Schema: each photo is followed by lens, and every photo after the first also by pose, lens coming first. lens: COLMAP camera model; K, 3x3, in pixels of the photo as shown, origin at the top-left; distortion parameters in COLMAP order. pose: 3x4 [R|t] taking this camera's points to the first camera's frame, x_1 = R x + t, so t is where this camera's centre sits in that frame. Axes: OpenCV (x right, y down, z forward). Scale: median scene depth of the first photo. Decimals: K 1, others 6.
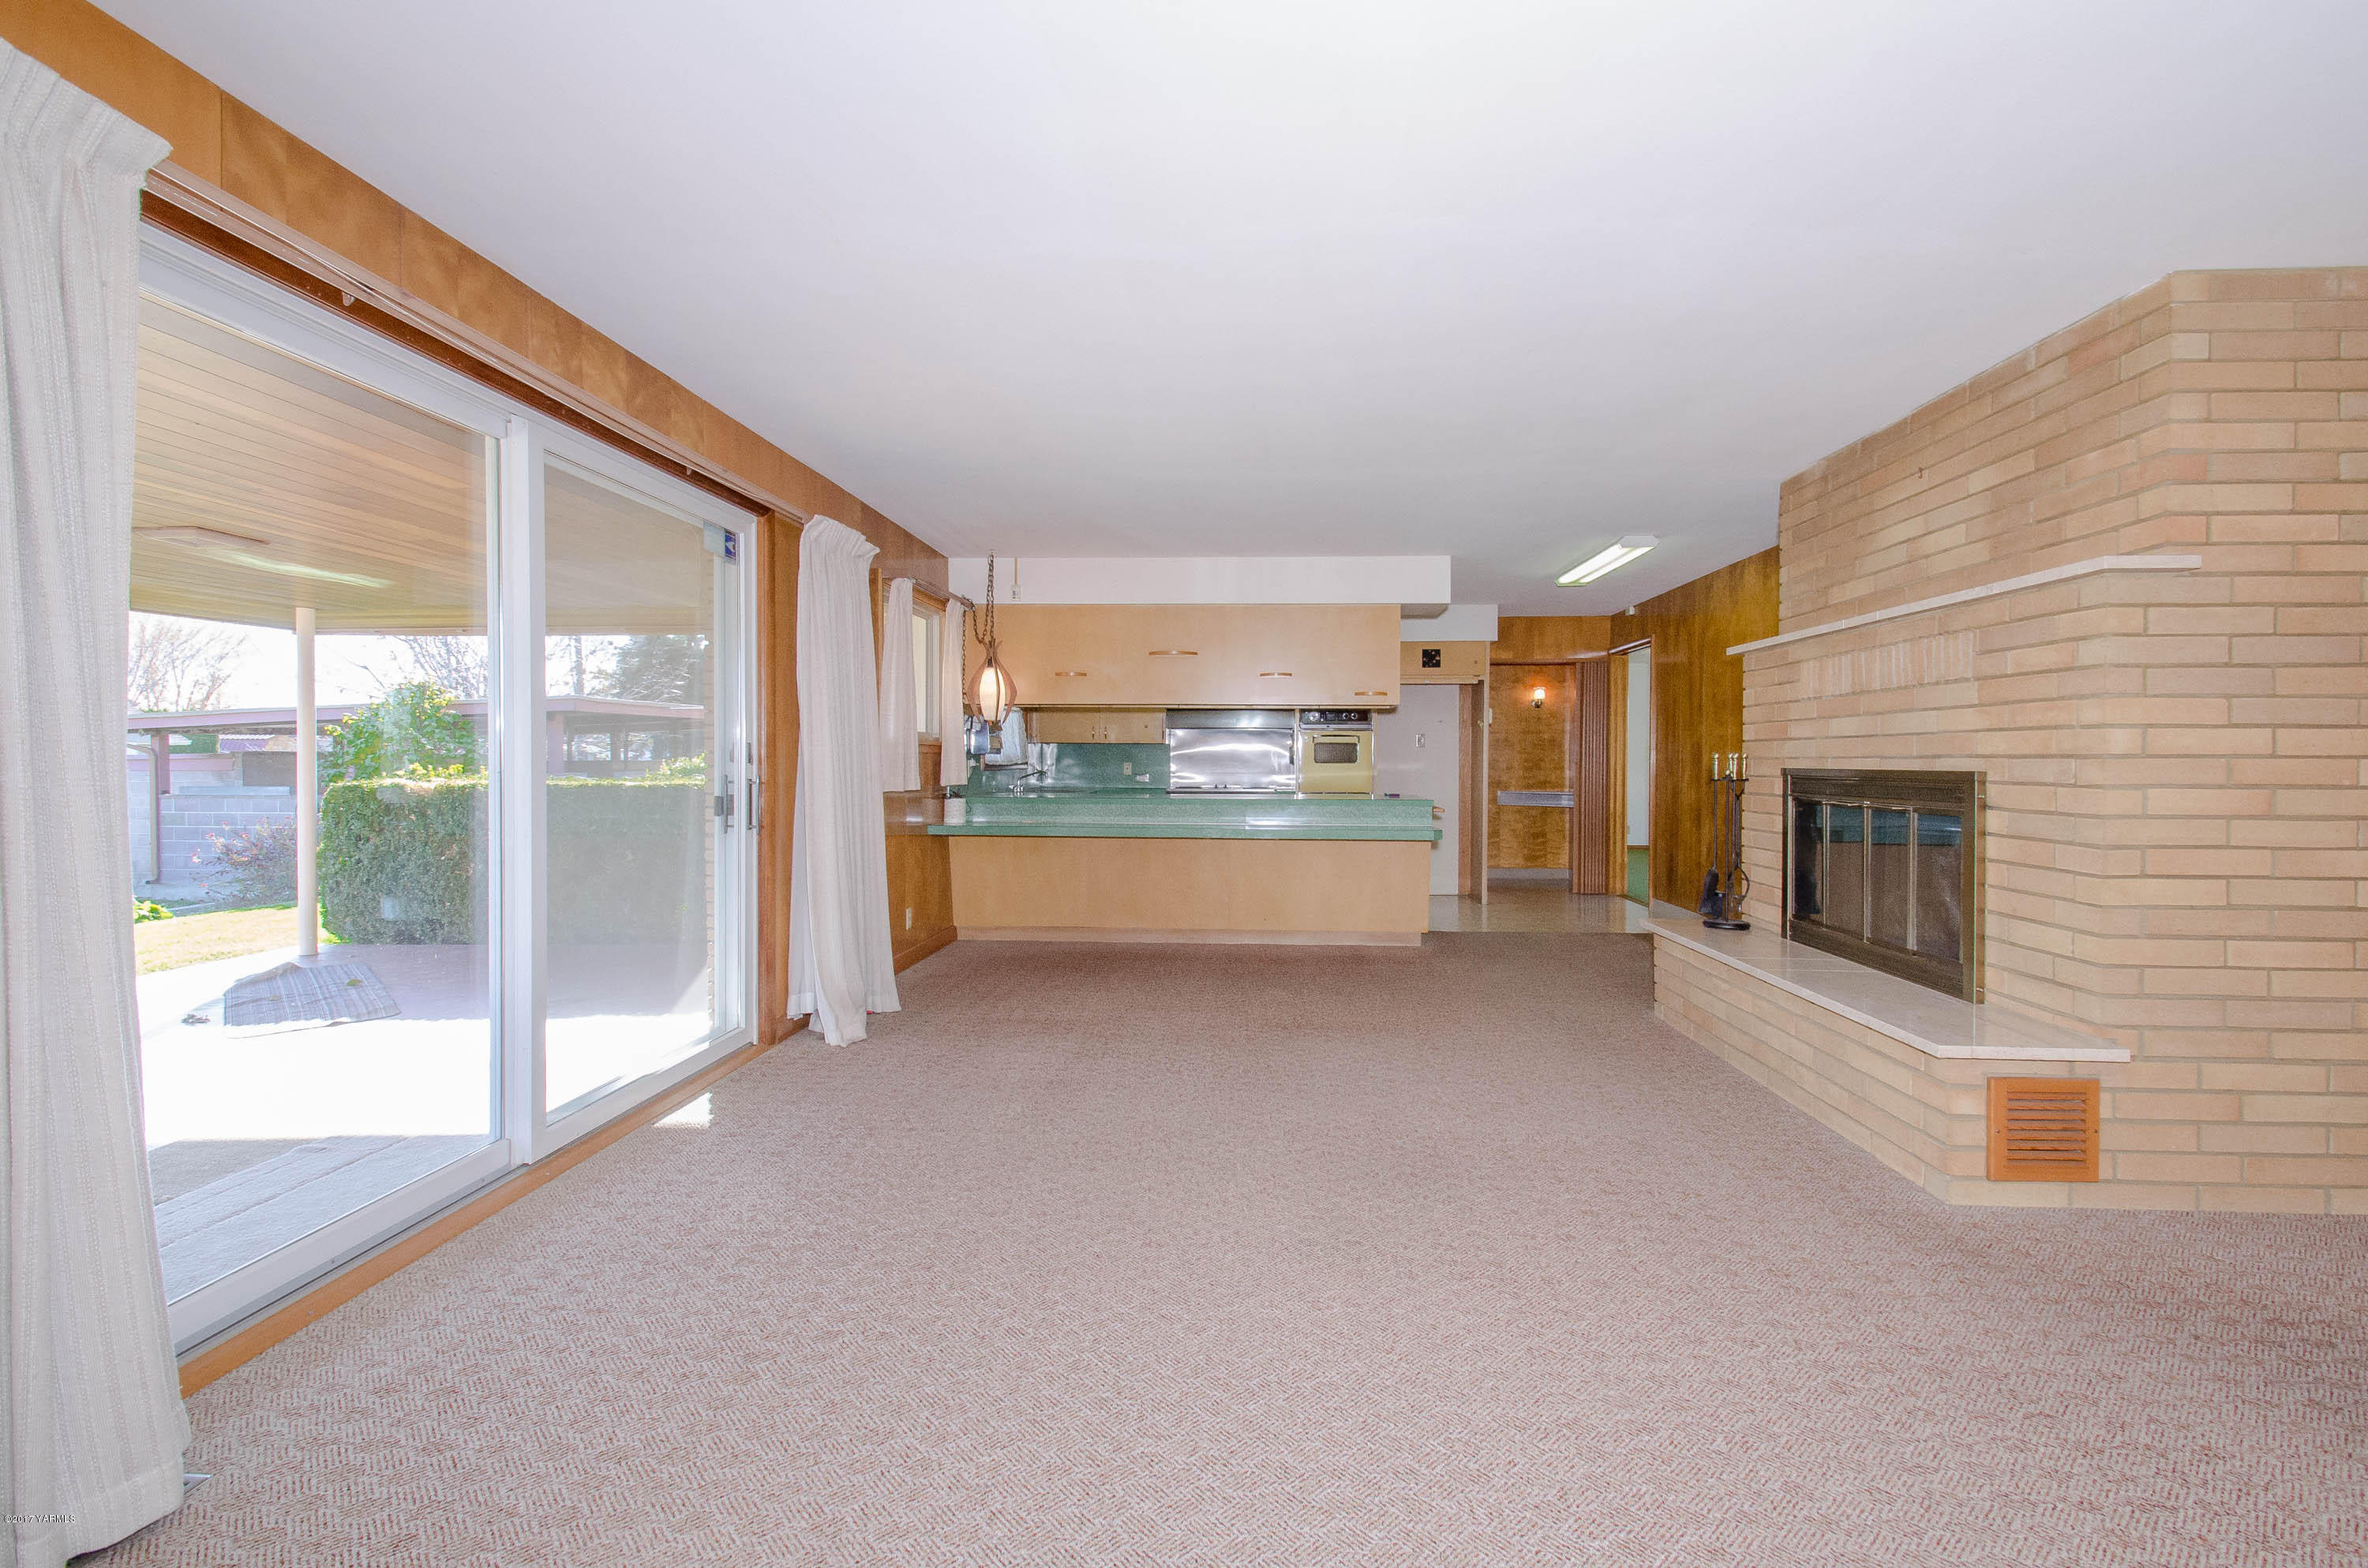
lens RADIAL K [[1051.1, 0, 1184.0], [0, 1051.1, 784.0], [0, 0, 1]] dist [0.000747, 0.000137]
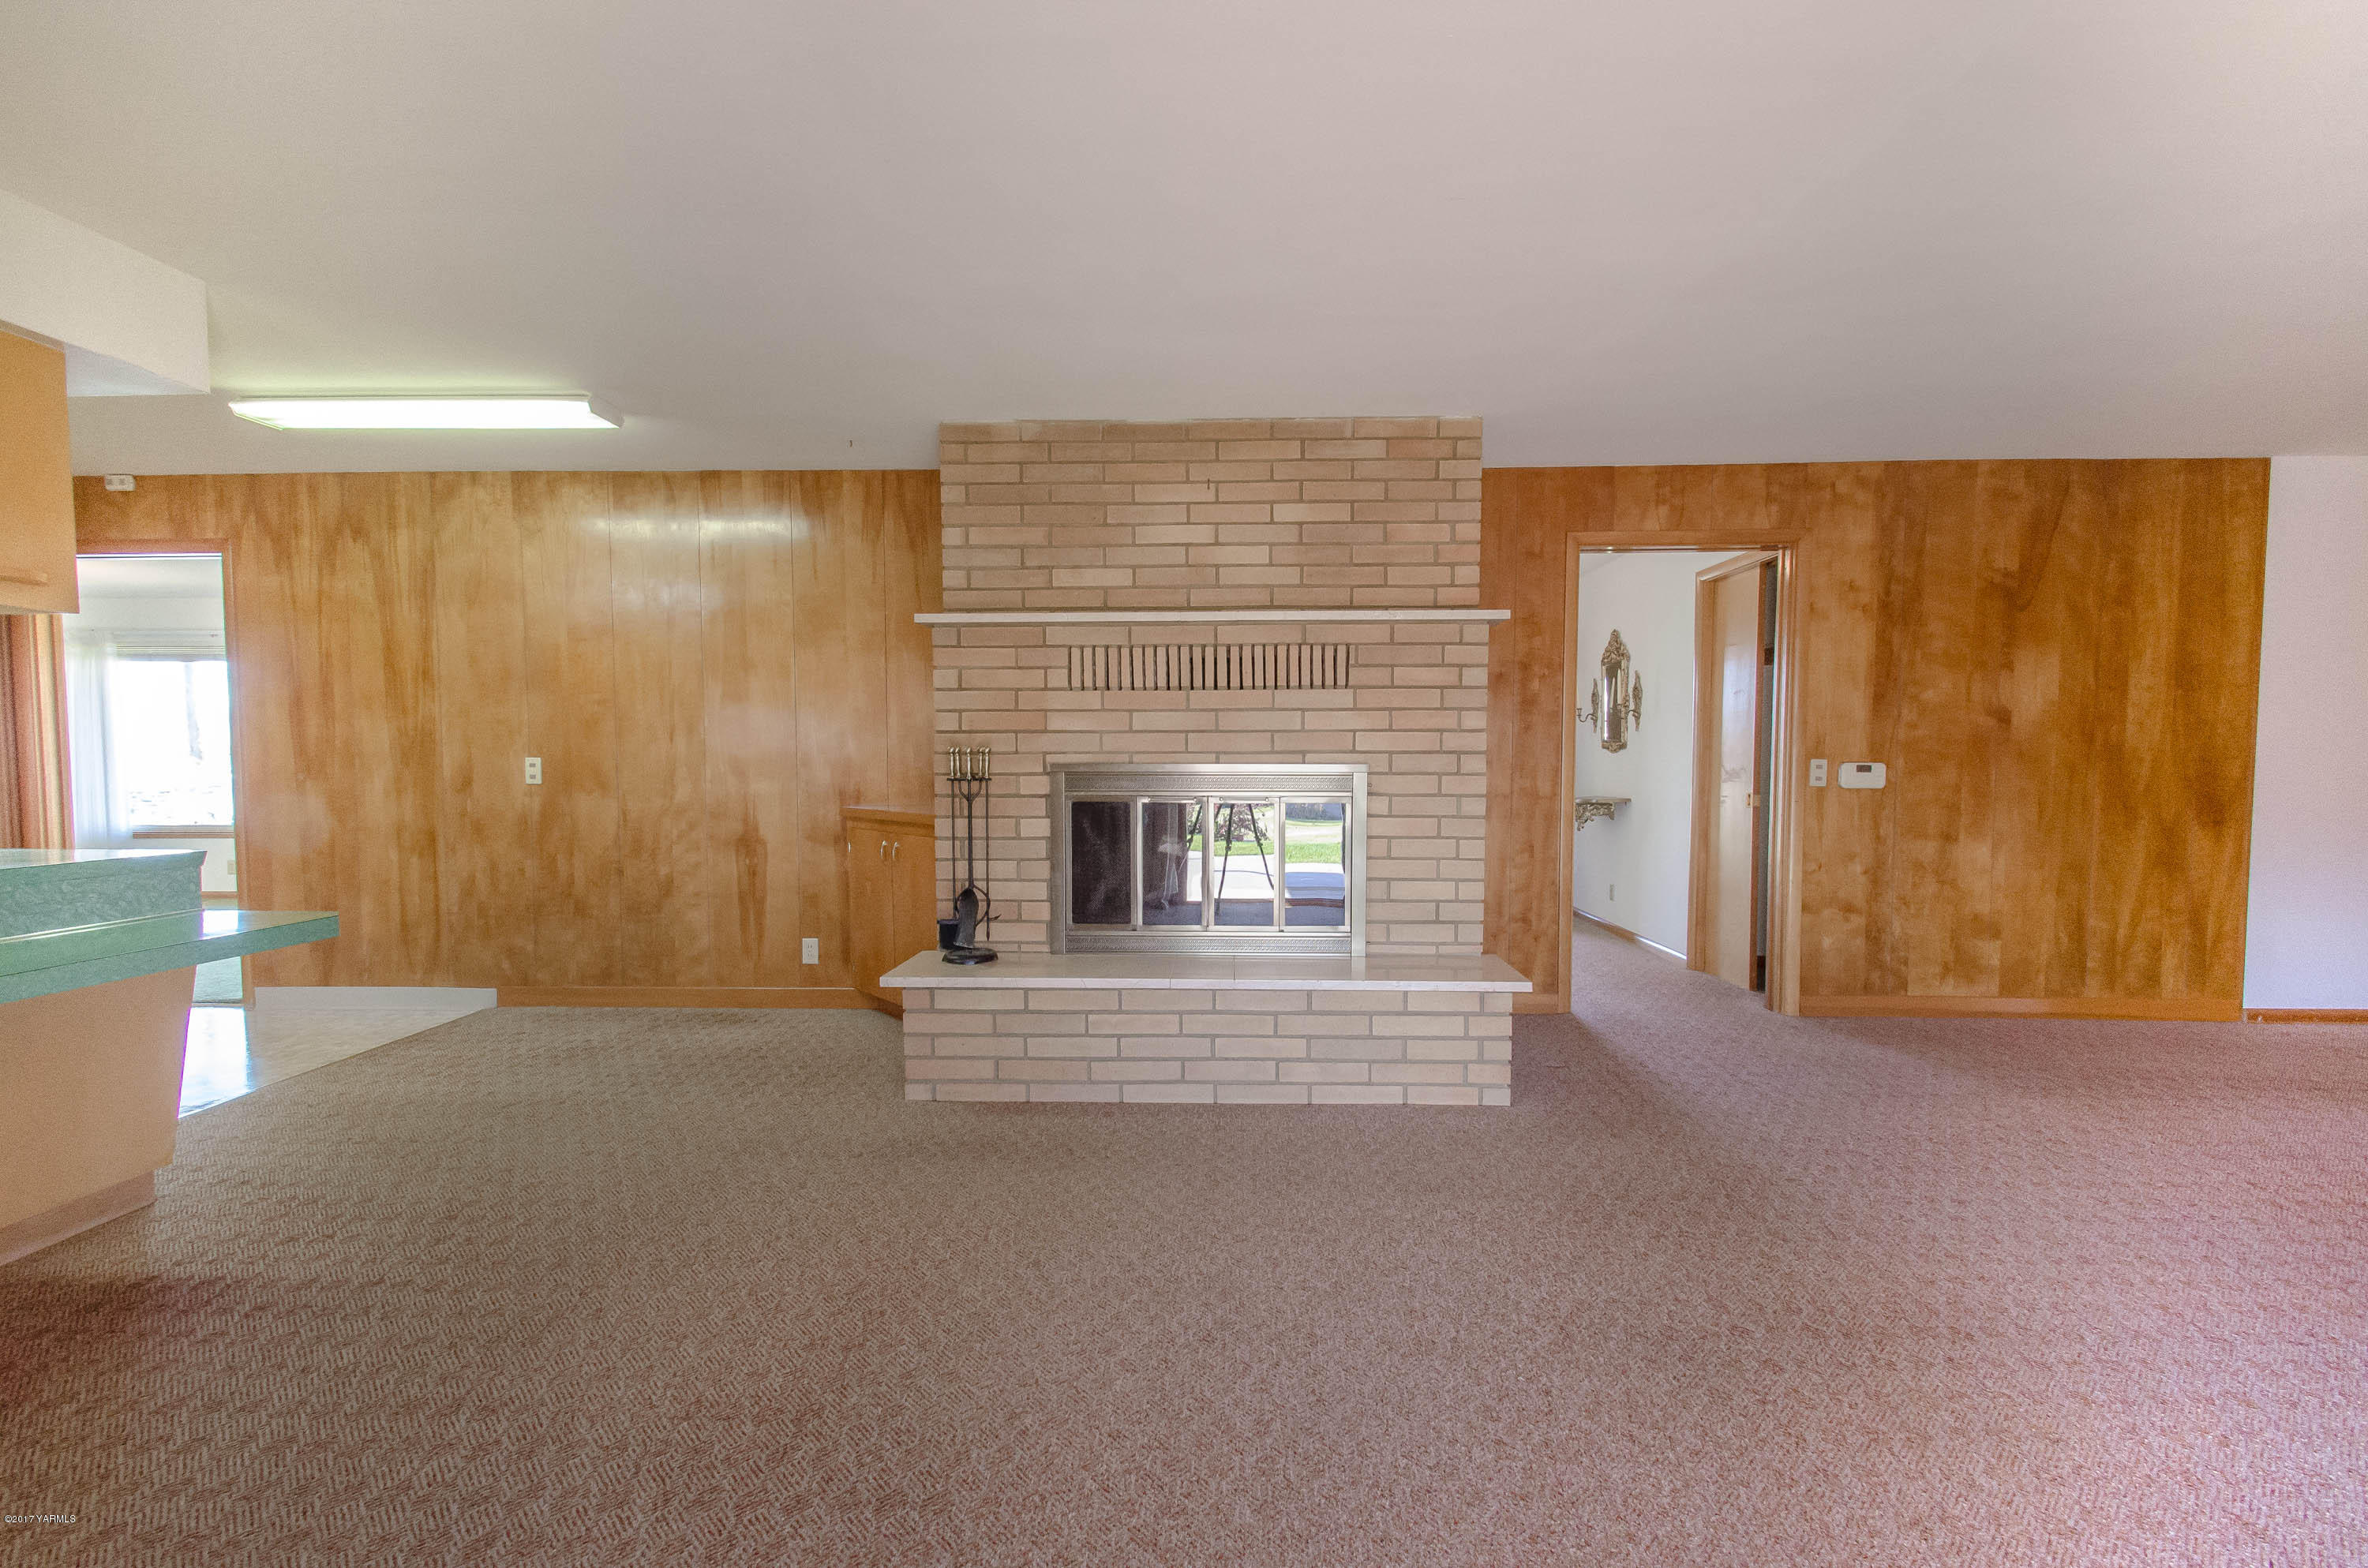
lens RADIAL K [[1049.1, 0, 1184.0], [0, 1049.1, 784.0], [0, 0, 1]] dist [0.013066, 0.000034]
pose [[-0.031615, -0.046982, 0.998395, -0.354854], [0.022890, 0.998599, 0.047716, -0.040901], [-0.999238, 0.024362, -0.030496, 0.999203]]
